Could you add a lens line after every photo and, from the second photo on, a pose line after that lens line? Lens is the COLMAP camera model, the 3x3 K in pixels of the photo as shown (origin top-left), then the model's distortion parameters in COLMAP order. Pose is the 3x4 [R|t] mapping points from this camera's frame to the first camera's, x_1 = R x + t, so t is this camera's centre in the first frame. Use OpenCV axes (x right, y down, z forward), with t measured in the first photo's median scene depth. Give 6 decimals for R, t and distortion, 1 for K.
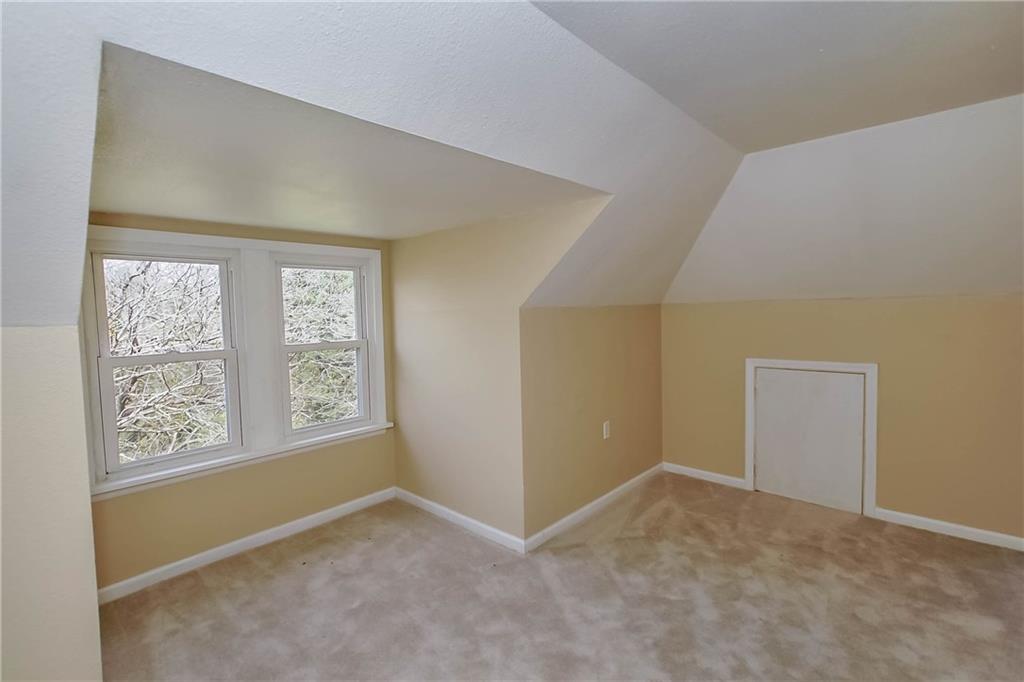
lens RADIAL K [[479.2, 0, 503.7], [0, 479.2, 340.9], [0, 0, 1]] dist [0.000542, 0.000443]
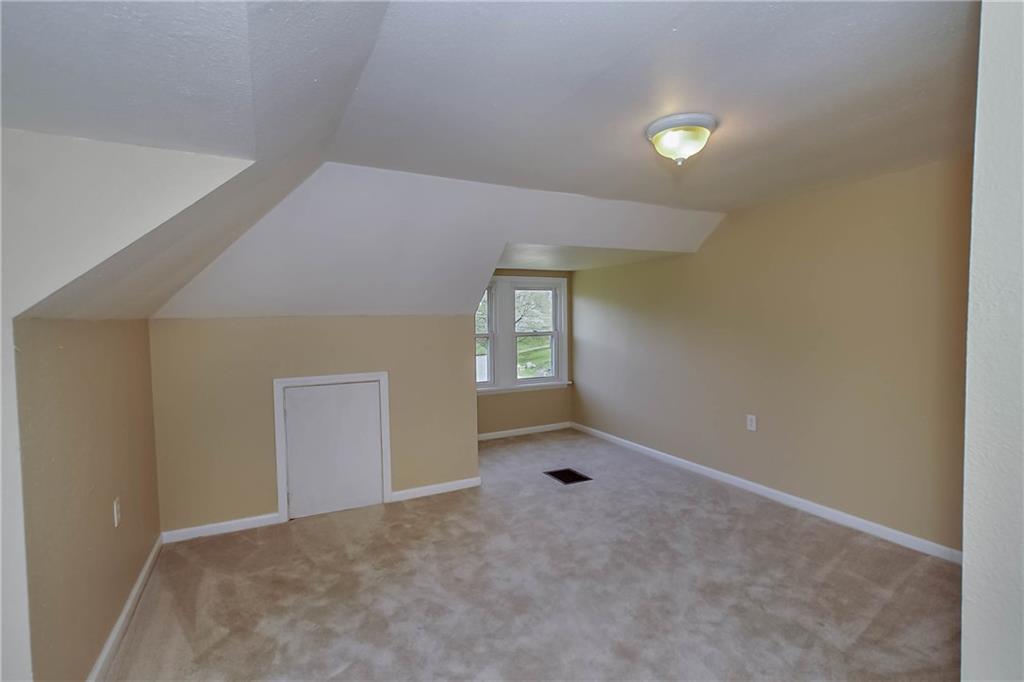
lens RADIAL K [[479.2, 0, 503.7], [0, 479.2, 340.9], [0, 0, 1]] dist [0.000542, 0.000443]
pose [[0.325438, -0.021381, 0.945322, -0.260722], [0.063657, 0.997972, 0.000657, -0.010907], [-0.943418, 0.059963, 0.326139, 0.347653]]
